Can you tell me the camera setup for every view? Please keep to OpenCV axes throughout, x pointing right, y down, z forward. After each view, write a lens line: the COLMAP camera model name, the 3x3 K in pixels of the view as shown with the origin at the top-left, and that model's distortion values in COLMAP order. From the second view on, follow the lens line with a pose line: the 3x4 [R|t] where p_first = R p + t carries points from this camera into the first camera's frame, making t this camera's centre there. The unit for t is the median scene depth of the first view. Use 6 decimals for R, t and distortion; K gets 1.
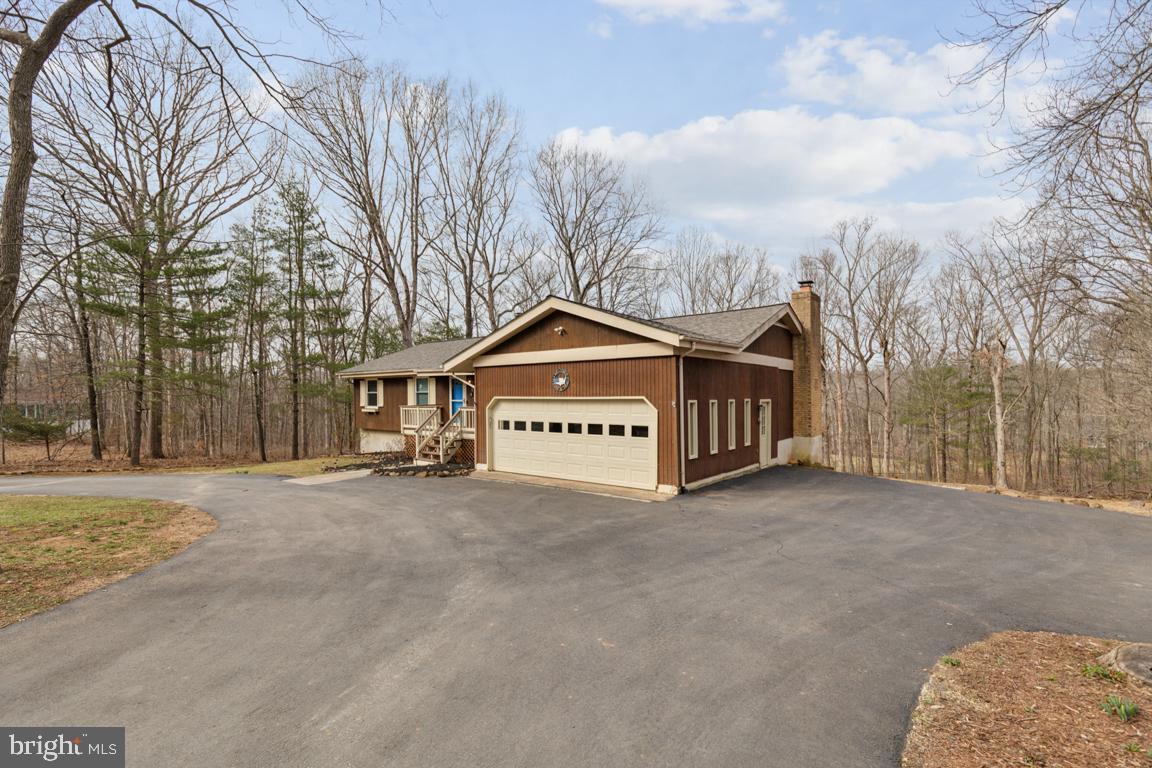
lens RADIAL K [[539.0, 0, 576.0], [0, 539.0, 384.0], [0, 0, 1]] dist [-0.000473, 0.000143]
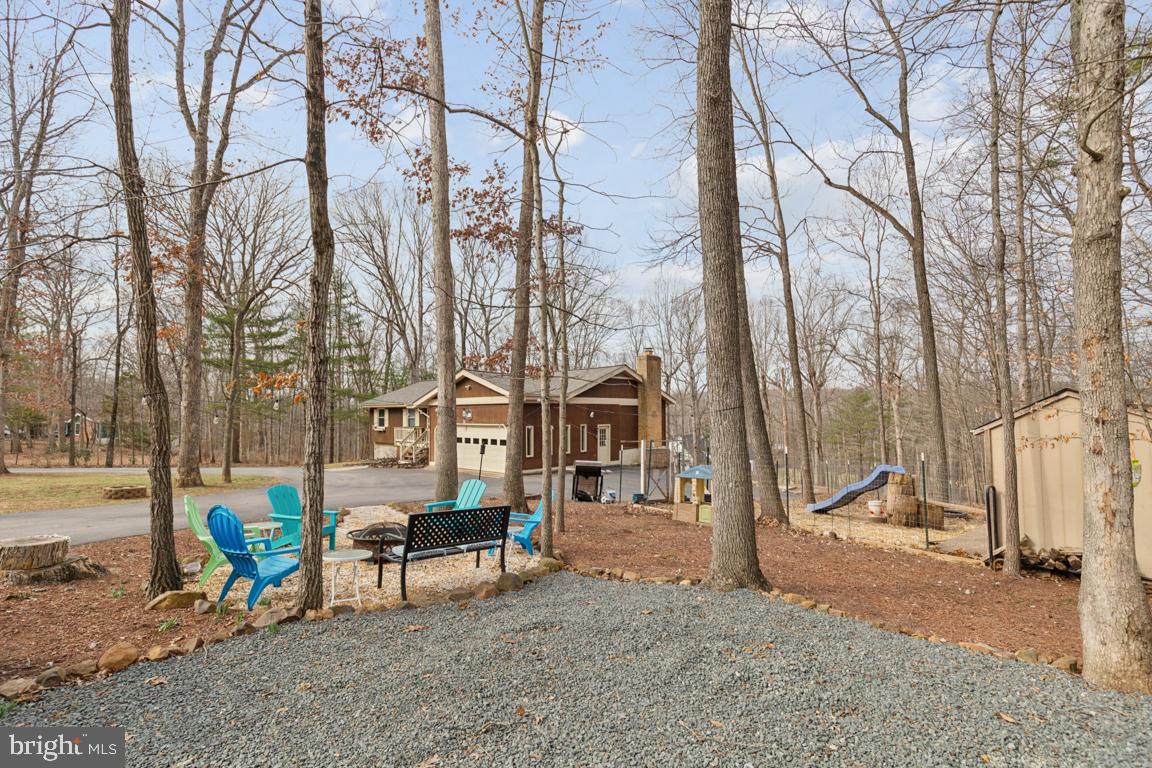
lens RADIAL K [[539.0, 0, 576.0], [0, 539.0, 384.0], [0, 0, 1]] dist [-0.000473, 0.000143]
pose [[0.997877, -0.002441, -0.065079, 0.240479], [0.000342, 0.999480, -0.032232, -0.027248], [0.065124, 0.032141, 0.997359, -0.423275]]
